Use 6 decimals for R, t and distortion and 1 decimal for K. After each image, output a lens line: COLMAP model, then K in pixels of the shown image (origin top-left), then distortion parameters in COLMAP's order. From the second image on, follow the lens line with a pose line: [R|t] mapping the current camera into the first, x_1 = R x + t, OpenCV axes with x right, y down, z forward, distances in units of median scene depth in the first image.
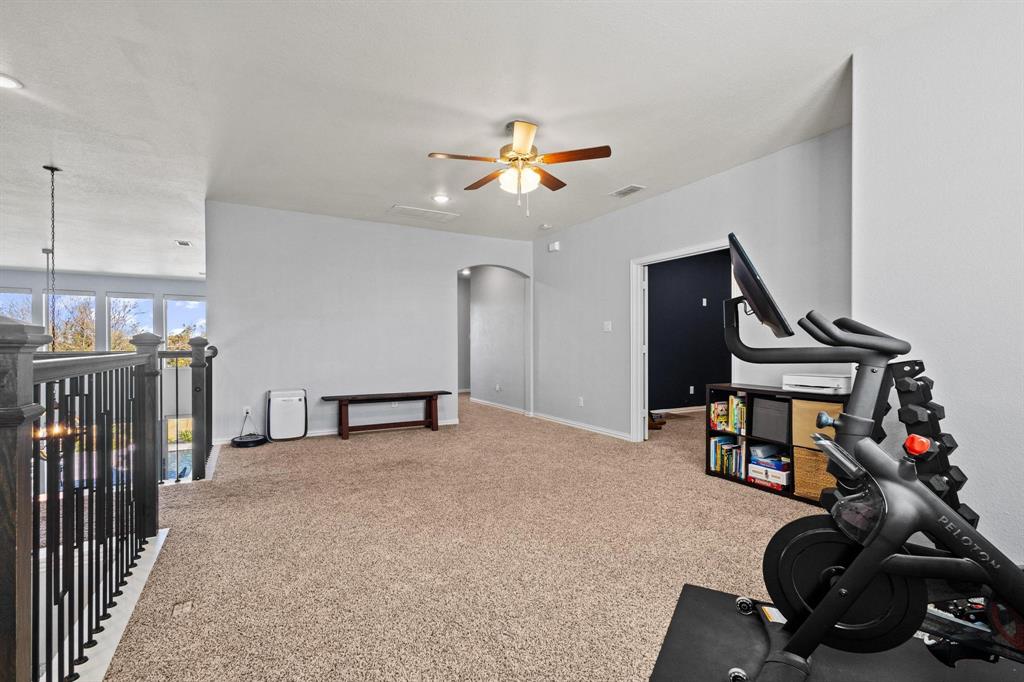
lens RADIAL K [[468.5, 0, 512.6], [0, 468.5, 342.7], [0, 0, 1]] dist [-0.000150, -0.000274]
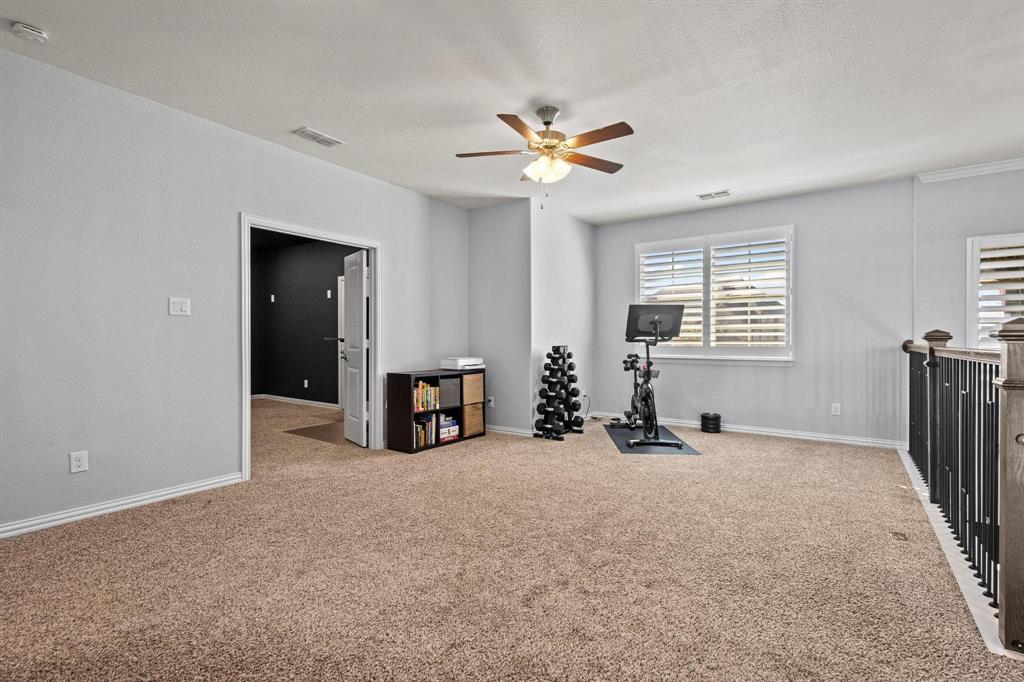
lens RADIAL K [[468.5, 0, 512.6], [0, 468.5, 340.8], [0, 0, 1]] dist [-0.000150, -0.000274]
pose [[-0.426319, -0.003669, 0.904565, -0.827635], [-0.003340, 0.999991, 0.002482, 0.005616], [-0.904567, -0.001963, -0.426328, 1.472876]]
